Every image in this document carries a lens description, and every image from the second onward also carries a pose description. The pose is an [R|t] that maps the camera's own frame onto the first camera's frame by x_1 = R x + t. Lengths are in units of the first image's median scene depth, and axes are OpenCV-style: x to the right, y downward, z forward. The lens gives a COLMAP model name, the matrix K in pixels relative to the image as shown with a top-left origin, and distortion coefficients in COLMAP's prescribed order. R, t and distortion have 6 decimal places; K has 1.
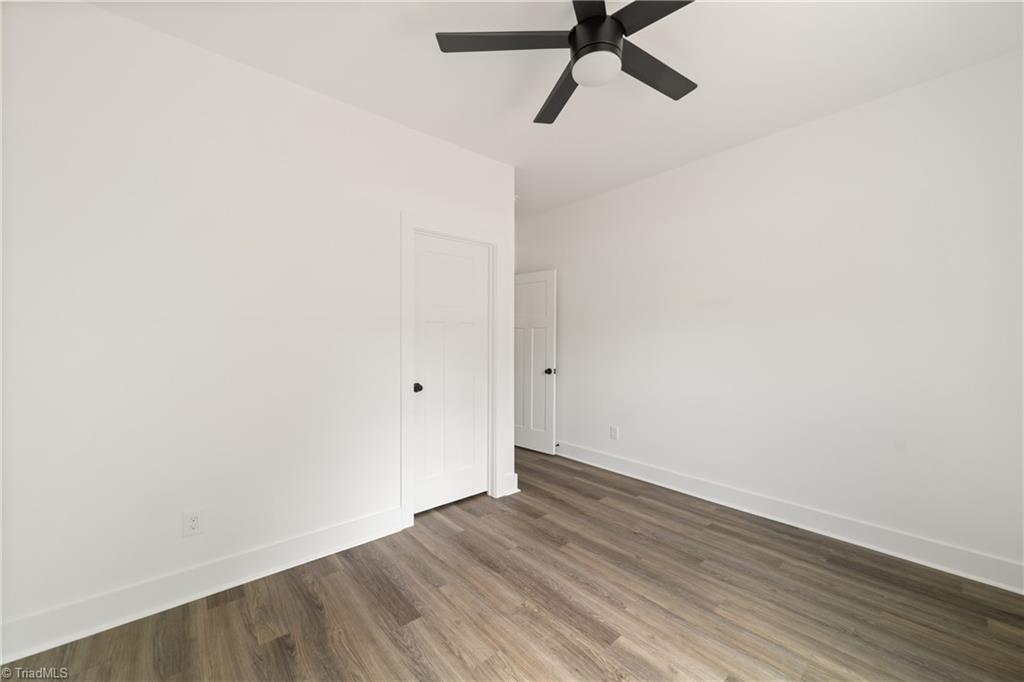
lens RADIAL K [[396.2, 0, 520.3], [0, 396.2, 338.1], [0, 0, 1]] dist [0.008579, 0.000001]
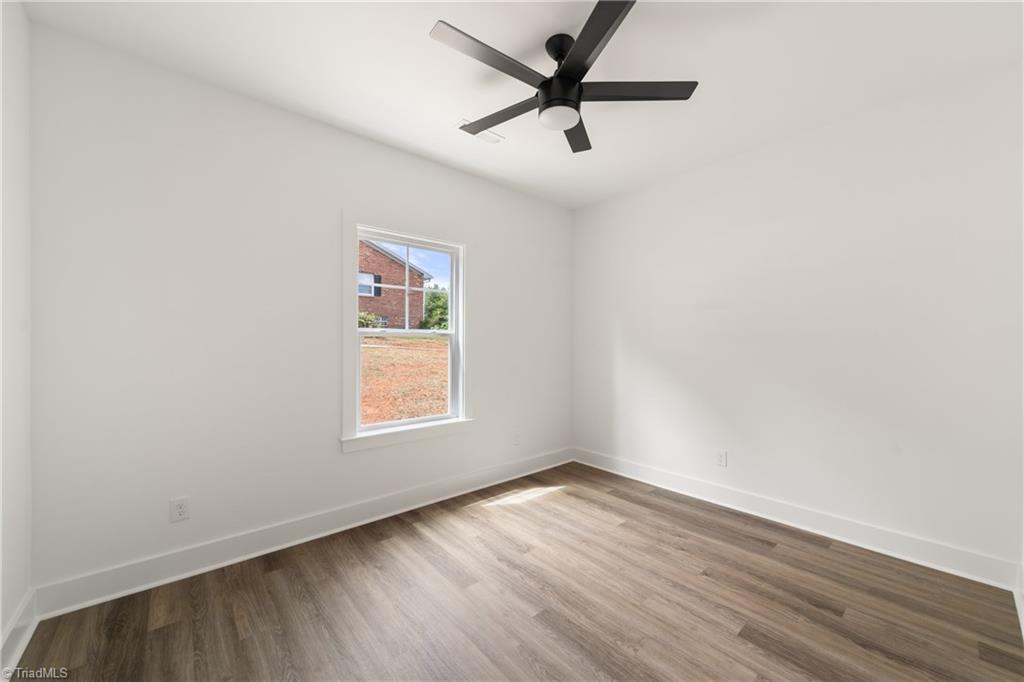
lens RADIAL K [[396.2, 0, 520.3], [0, 396.2, 338.1], [0, 0, 1]] dist [0.008579, 0.000001]
pose [[-0.999976, -0.003466, -0.006035, 0.291517], [-0.003384, 0.999903, -0.013478, 0.004727], [0.006081, -0.013457, -0.999891, 2.053616]]
